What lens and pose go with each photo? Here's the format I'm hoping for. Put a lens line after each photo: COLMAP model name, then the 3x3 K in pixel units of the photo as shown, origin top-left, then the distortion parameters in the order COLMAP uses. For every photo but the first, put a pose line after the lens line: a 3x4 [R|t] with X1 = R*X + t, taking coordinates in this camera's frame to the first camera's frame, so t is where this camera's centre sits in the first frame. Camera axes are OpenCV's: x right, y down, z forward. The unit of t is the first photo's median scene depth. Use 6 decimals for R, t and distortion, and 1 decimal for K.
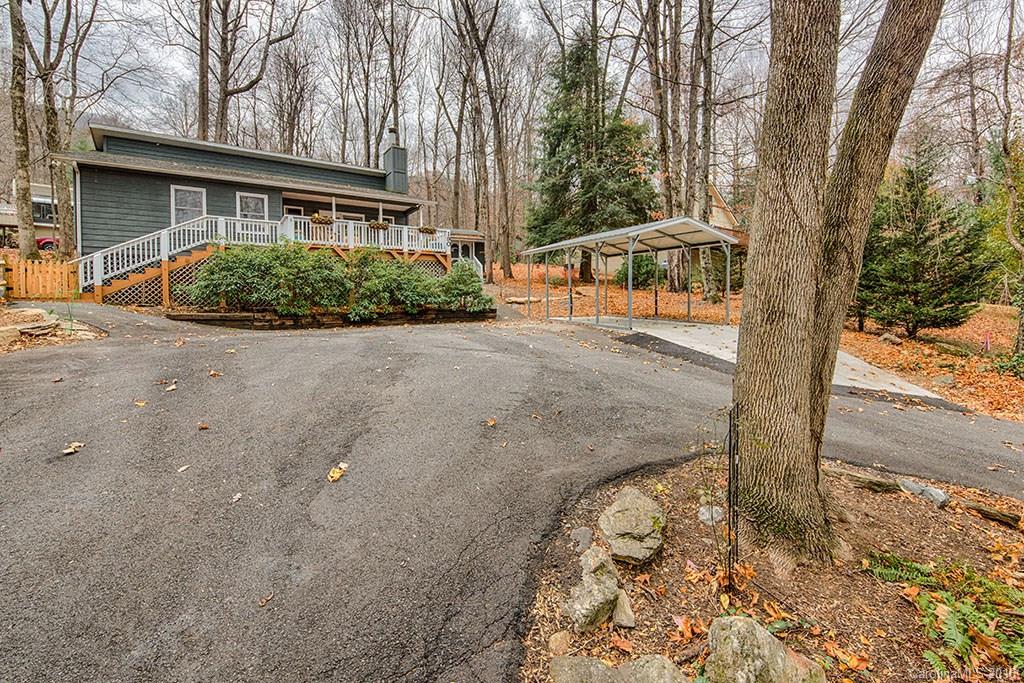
lens RADIAL K [[446.3, 0, 510.5], [0, 446.3, 311.5], [0, 0, 1]] dist [-0.001844, -0.000503]
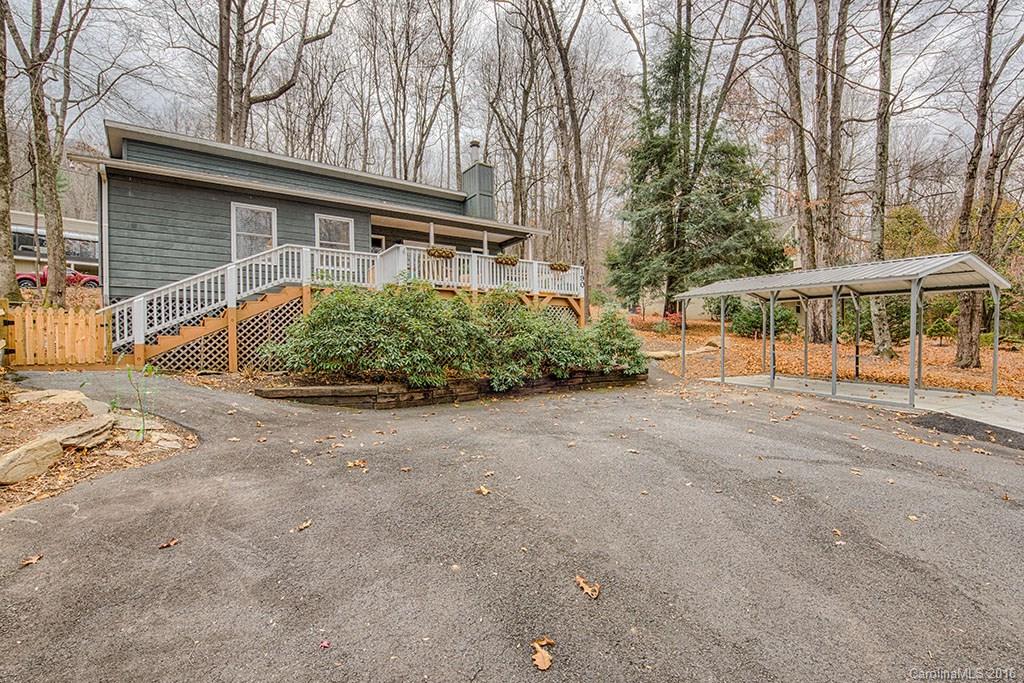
lens RADIAL K [[468.3, 0, 537.2], [0, 468.3, 352.0], [0, 0, 1]] dist [-0.009619, -0.000507]
pose [[0.998880, -0.001478, 0.047284, -0.318957], [0.001537, 0.999998, -0.001204, -0.040934], [-0.047282, 0.001275, 0.998881, 0.234773]]
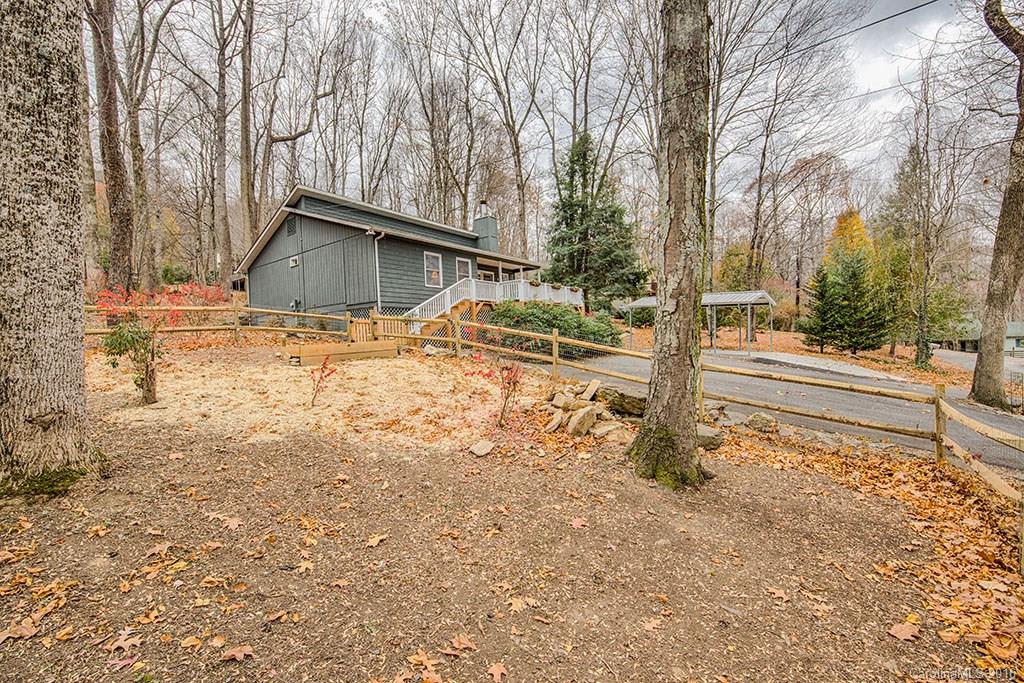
lens RADIAL K [[410.3, 0, 512.0], [0, 410.3, 341.5], [0, 0, 1]] dist [-0.000263, -0.000026]
pose [[0.940725, -0.018996, 0.338639, -0.972323], [0.020283, 0.999794, -0.000262, -0.029111], [-0.338564, 0.007115, 0.940916, -0.160090]]
